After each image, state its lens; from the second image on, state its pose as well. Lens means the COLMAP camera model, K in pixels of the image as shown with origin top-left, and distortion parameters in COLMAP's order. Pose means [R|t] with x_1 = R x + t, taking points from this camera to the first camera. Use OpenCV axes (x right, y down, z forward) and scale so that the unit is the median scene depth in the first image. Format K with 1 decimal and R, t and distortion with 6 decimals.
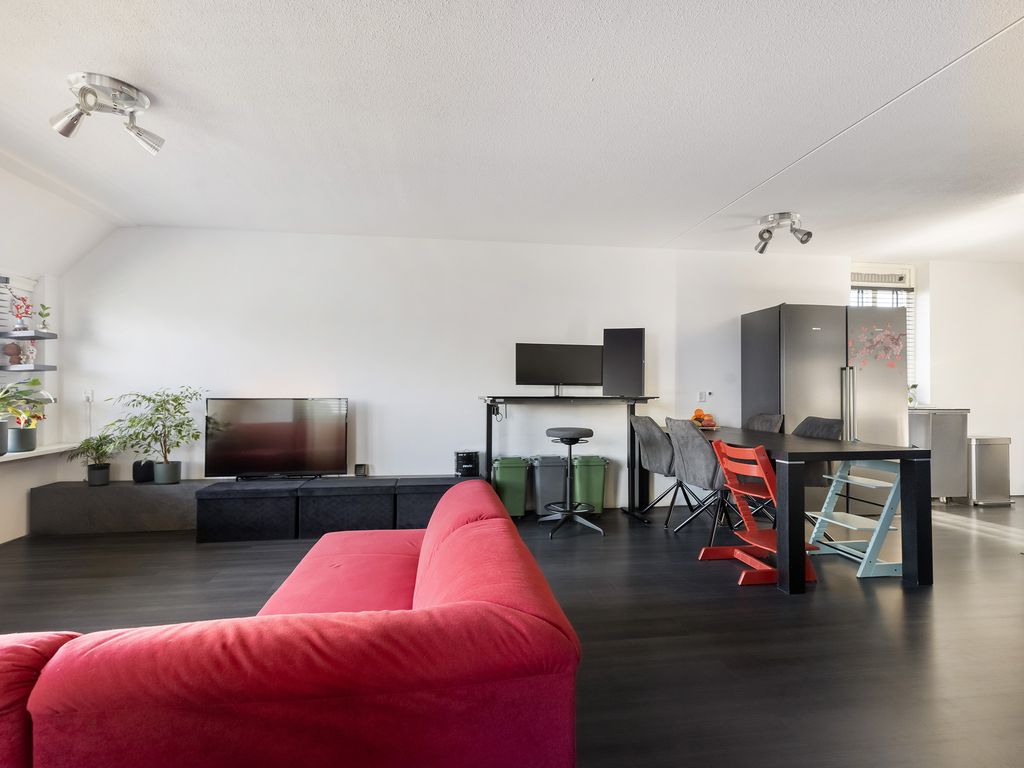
lens RADIAL K [[508.6, 0, 512.0], [0, 508.6, 384.0], [0, 0, 1]] dist [0.002568, 0.000175]
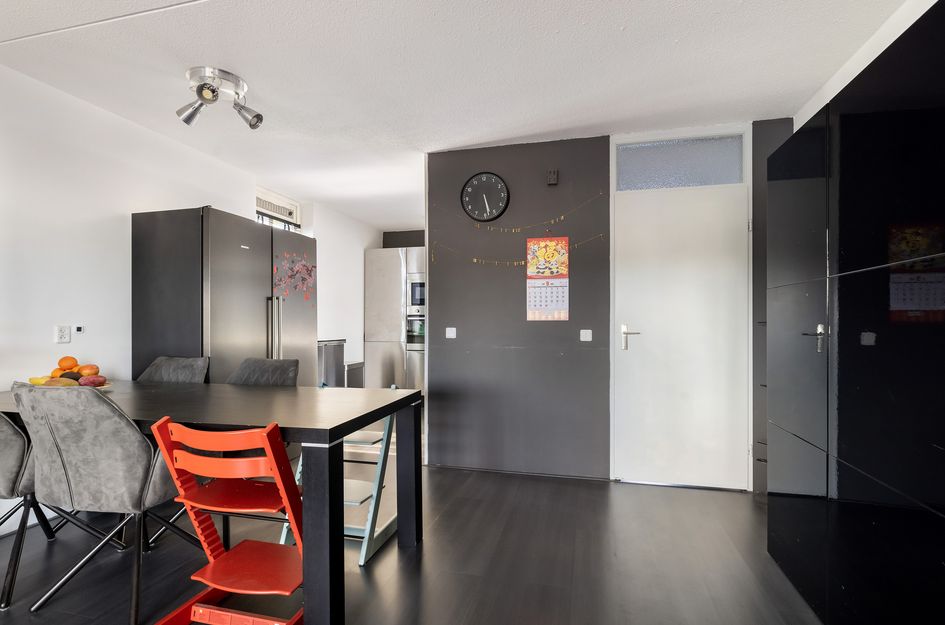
lens RADIAL K [[459.8, 0, 467.2], [0, 459.8, 321.8], [0, 0, 1]] dist [-0.002242, -0.000934]
pose [[0.385847, -0.000319, 0.922563, 0.063403], [-0.012262, 0.999910, 0.005475, 0.001162], [-0.922481, -0.013425, 0.385809, 0.392777]]
